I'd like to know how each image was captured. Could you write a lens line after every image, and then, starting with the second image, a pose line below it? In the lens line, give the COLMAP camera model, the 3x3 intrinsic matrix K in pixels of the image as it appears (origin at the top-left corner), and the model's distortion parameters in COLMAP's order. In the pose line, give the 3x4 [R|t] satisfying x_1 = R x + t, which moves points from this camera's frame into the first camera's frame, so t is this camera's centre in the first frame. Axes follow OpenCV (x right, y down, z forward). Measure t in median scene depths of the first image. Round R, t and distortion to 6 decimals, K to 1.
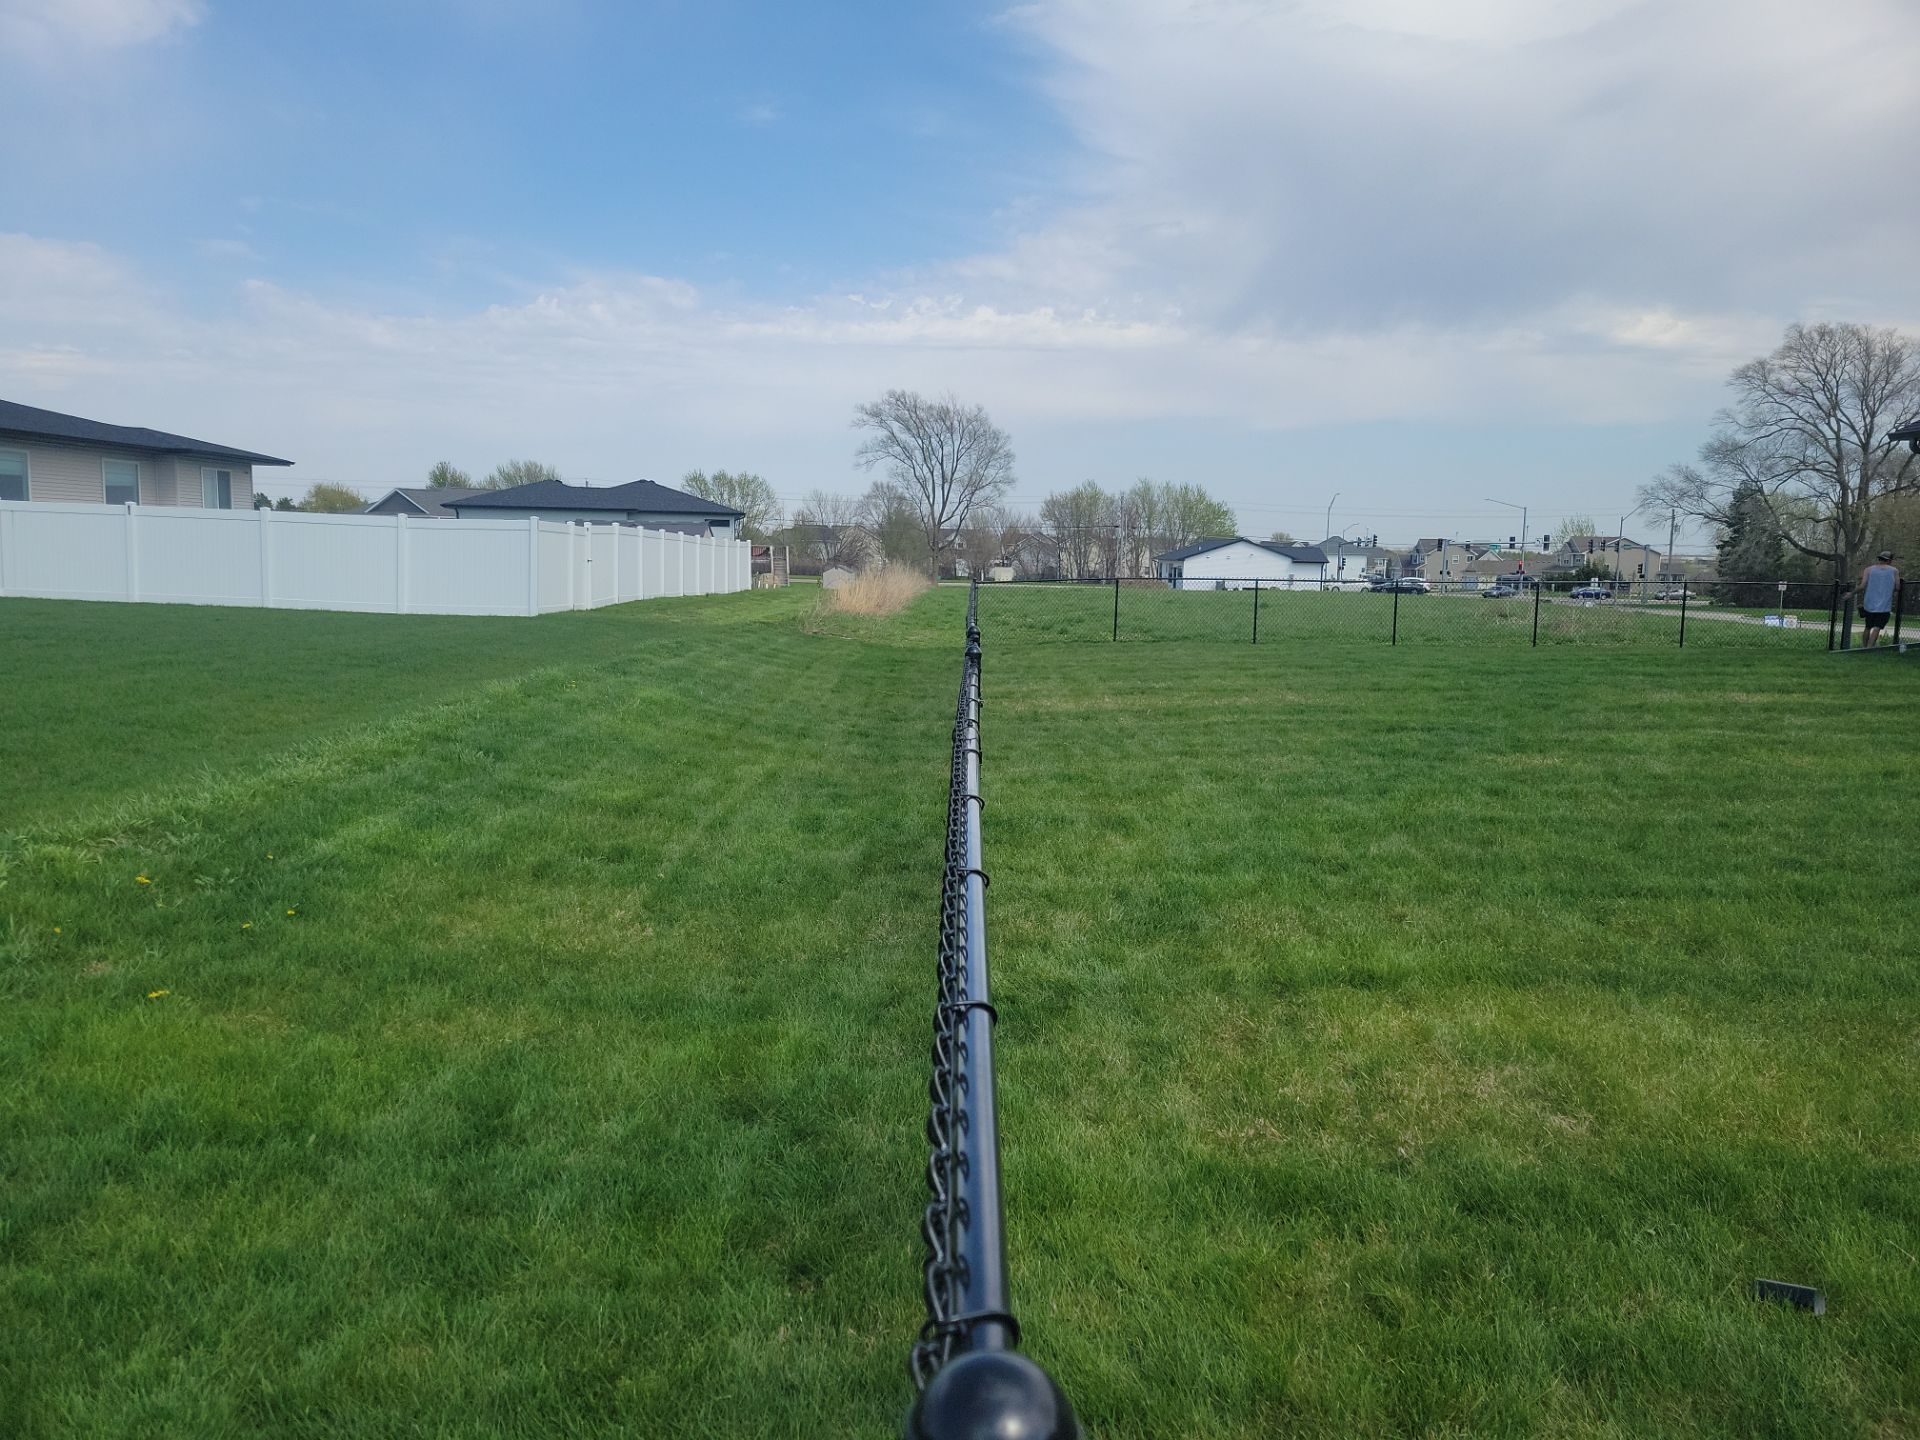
lens RADIAL K [[1431.1, 0, 955.1], [0, 1431.1, 699.2], [0, 0, 1]] dist [0.066149, -0.047264]
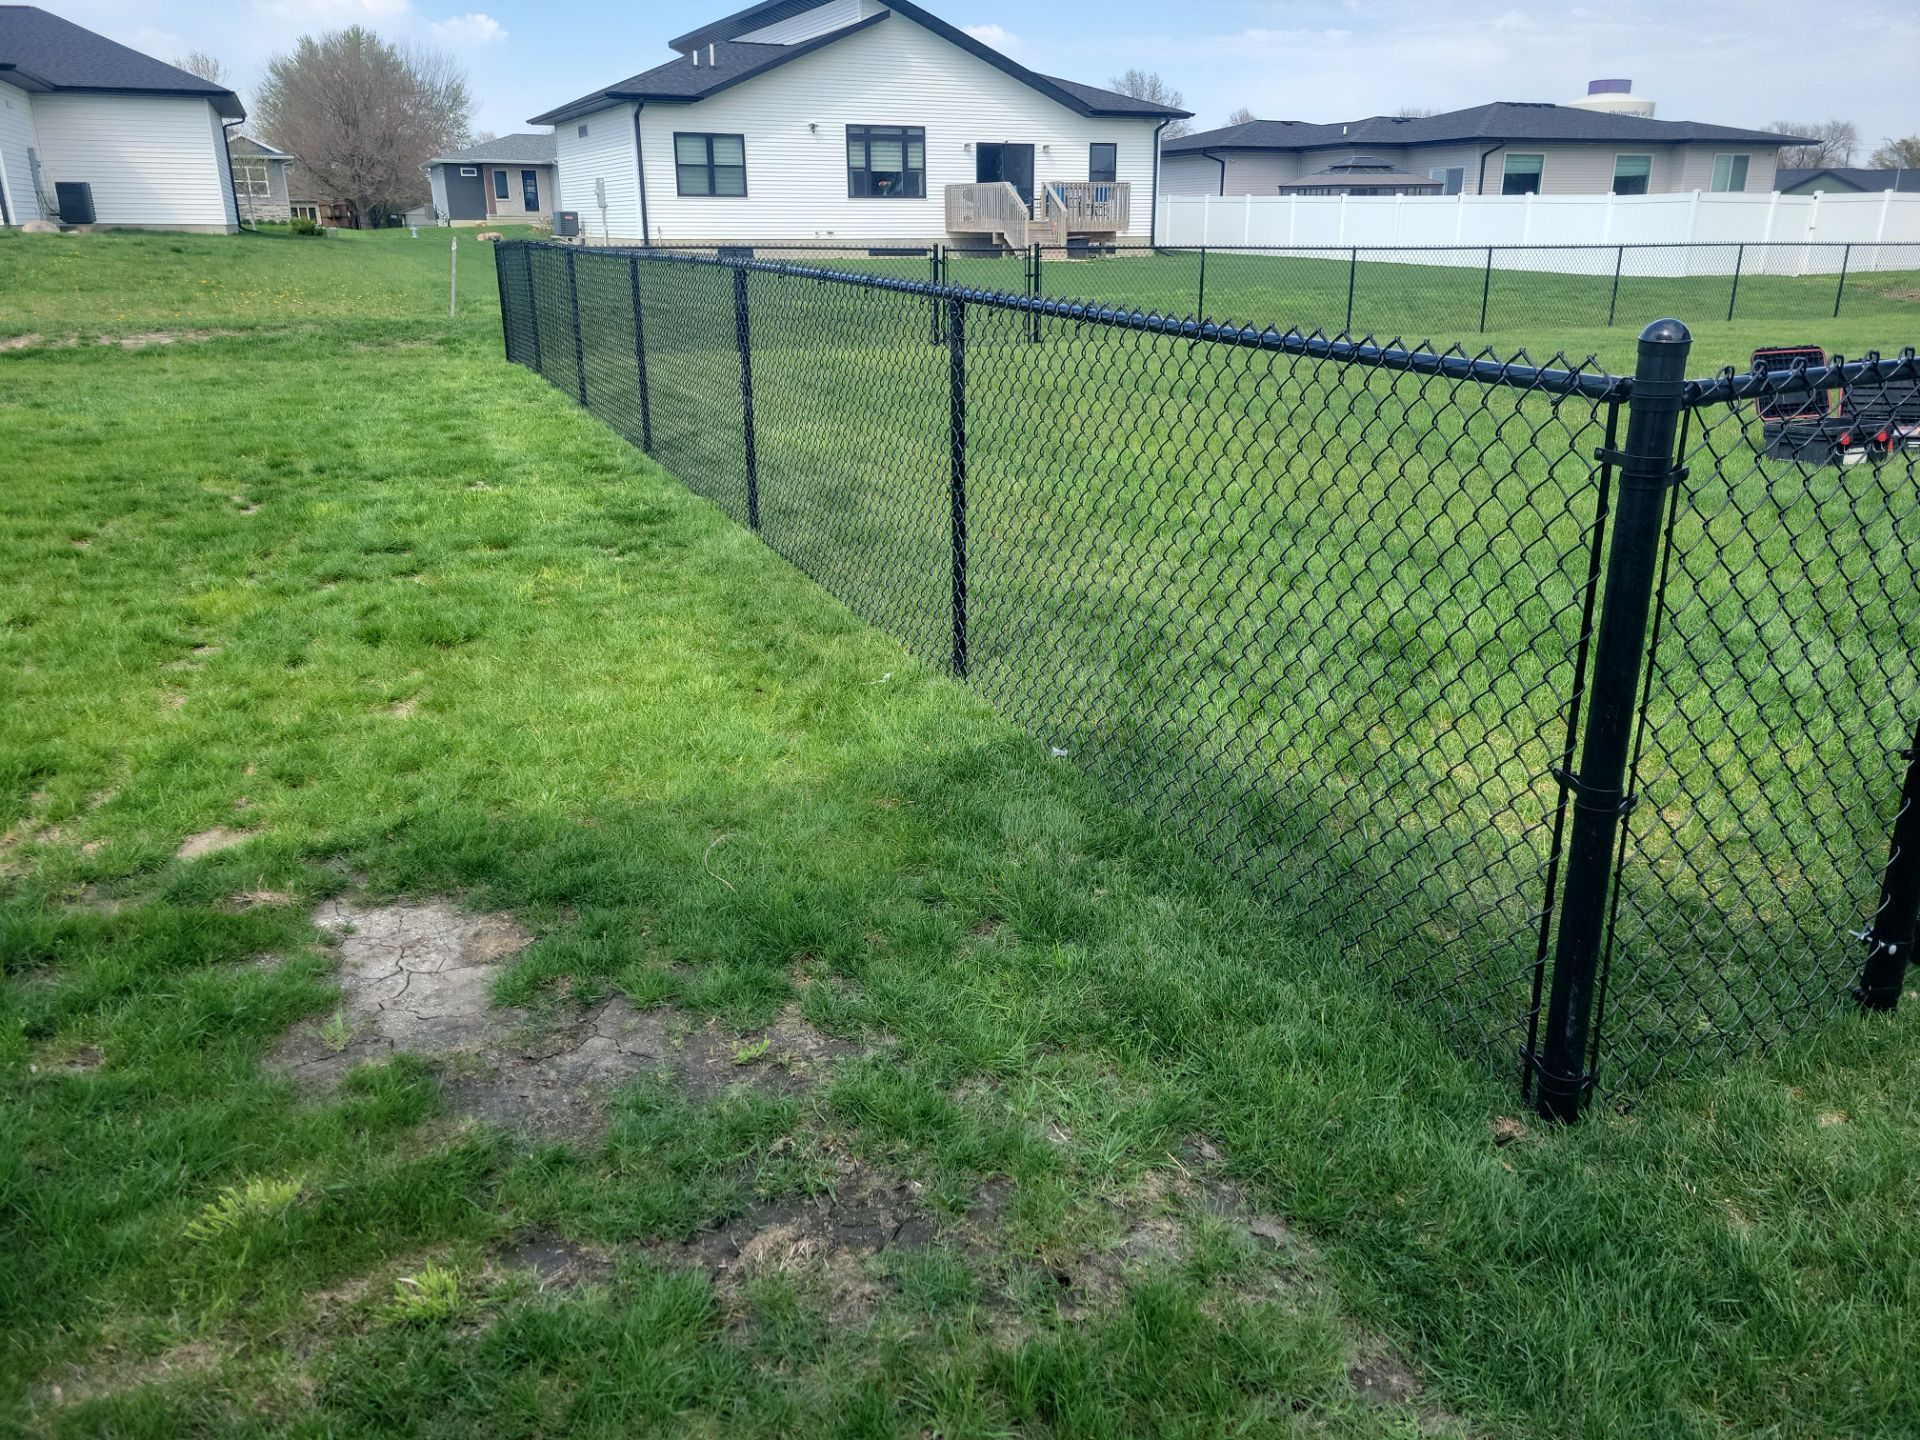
lens RADIAL K [[1437.2, 0, 977.1], [0, 1437.2, 701.2], [0, 0, 1]] dist [0.058872, -0.039809]
pose [[0.419378, 0.265595, -0.868091, 0.108524], [-0.085100, 0.963536, 0.253684, 0.004508], [0.903814, -0.032515, 0.426688, -0.012372]]
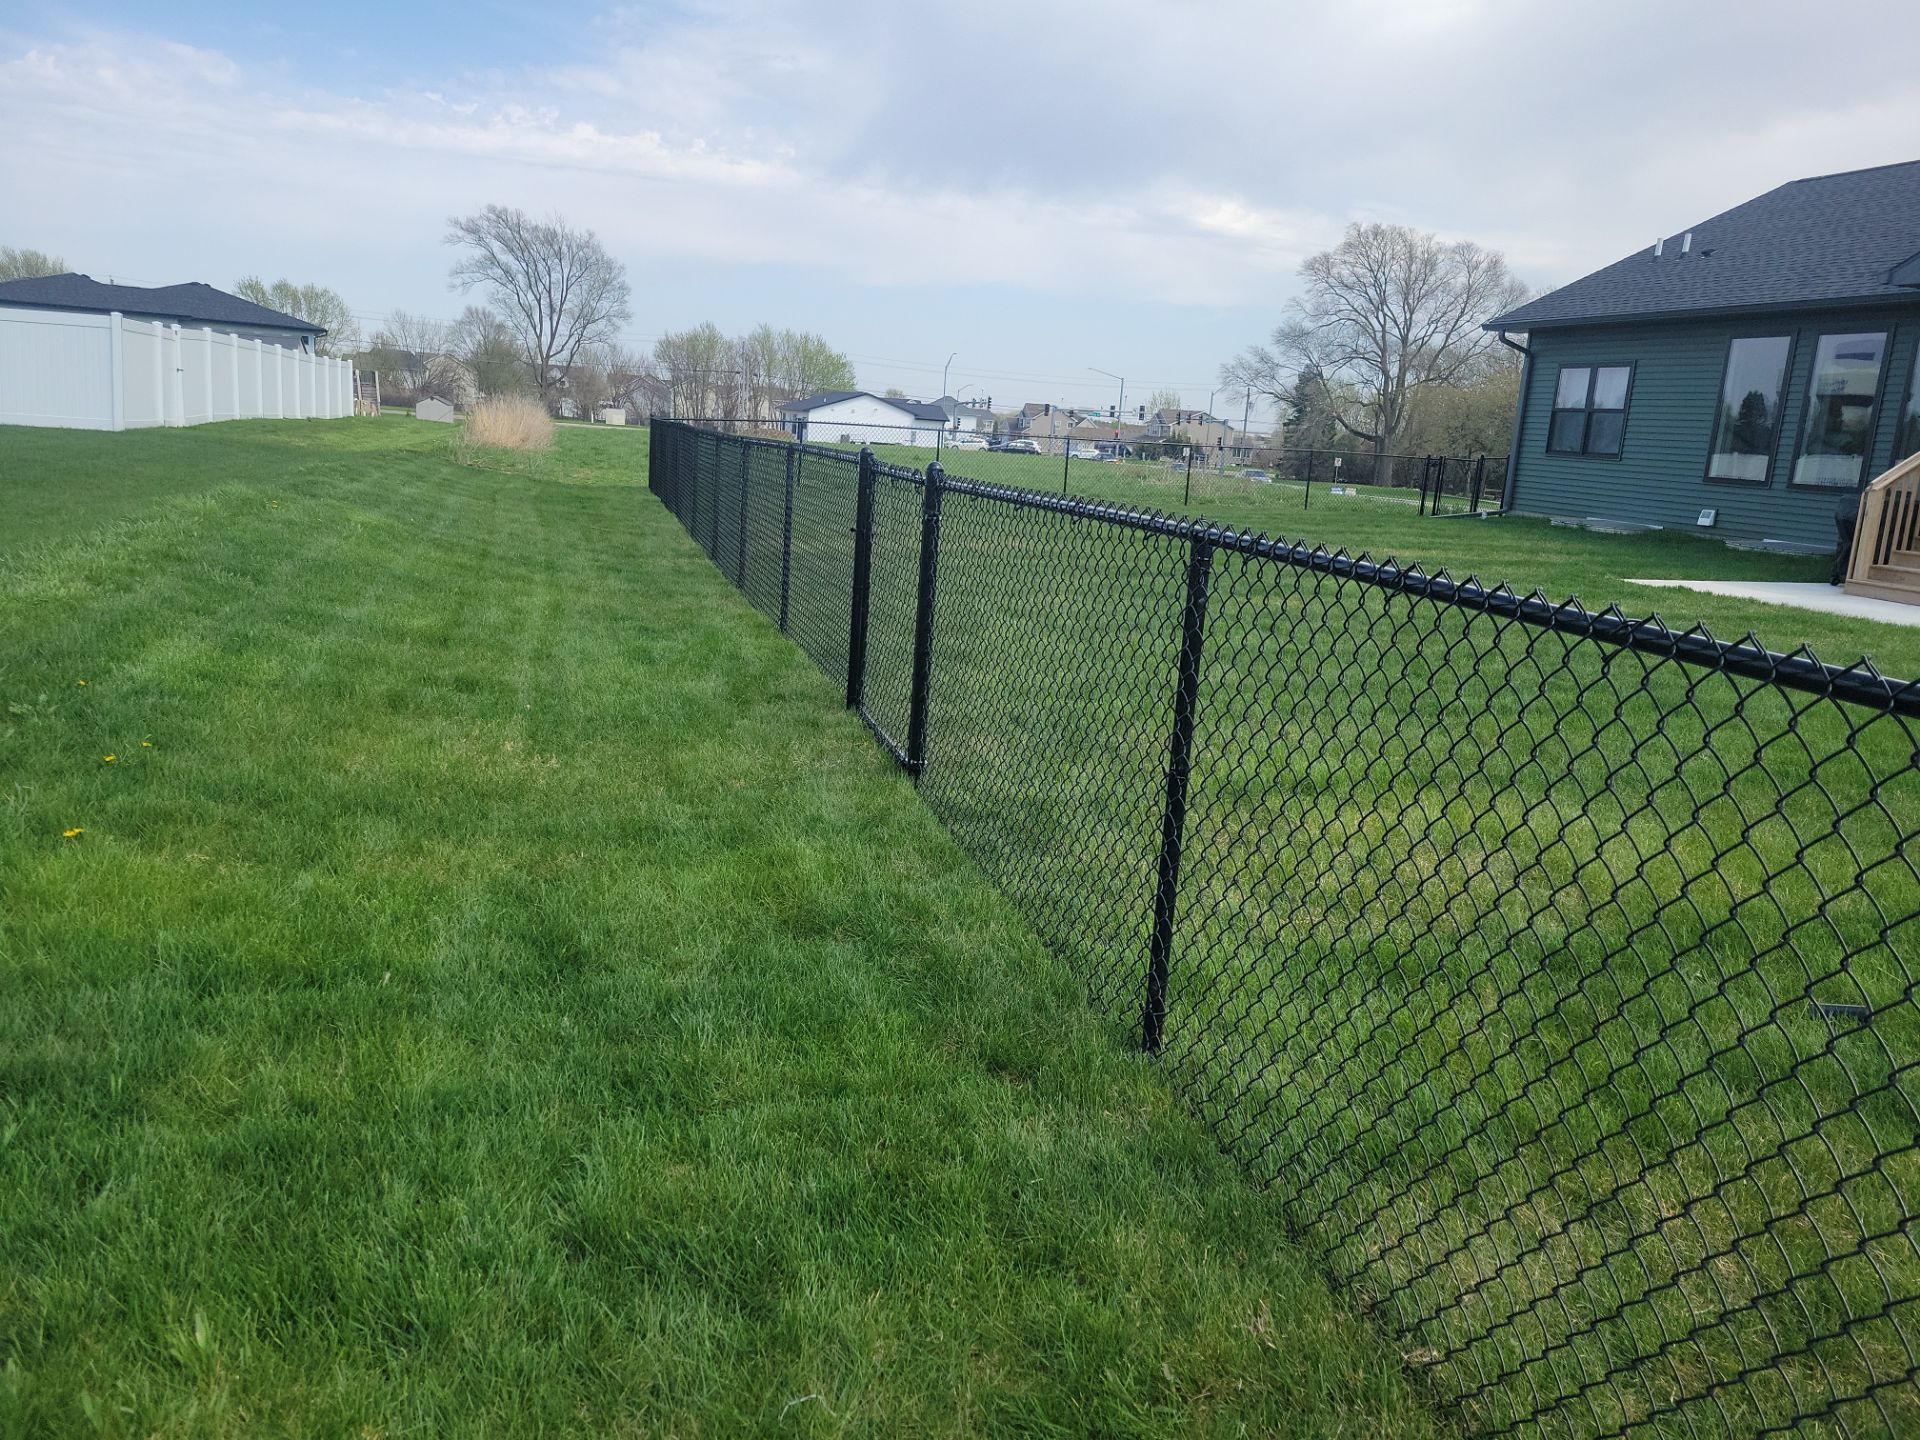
lens RADIAL K [[1433.7, 0, 978.6], [0, 1433.7, 680.0], [0, 0, 1]] dist [0.065289, -0.046853]
pose [[0.959516, -0.002655, 0.281640, -0.006999], [-0.022206, 0.996130, 0.085043, 0.000779], [-0.280776, -0.087854, 0.955744, 0.001344]]
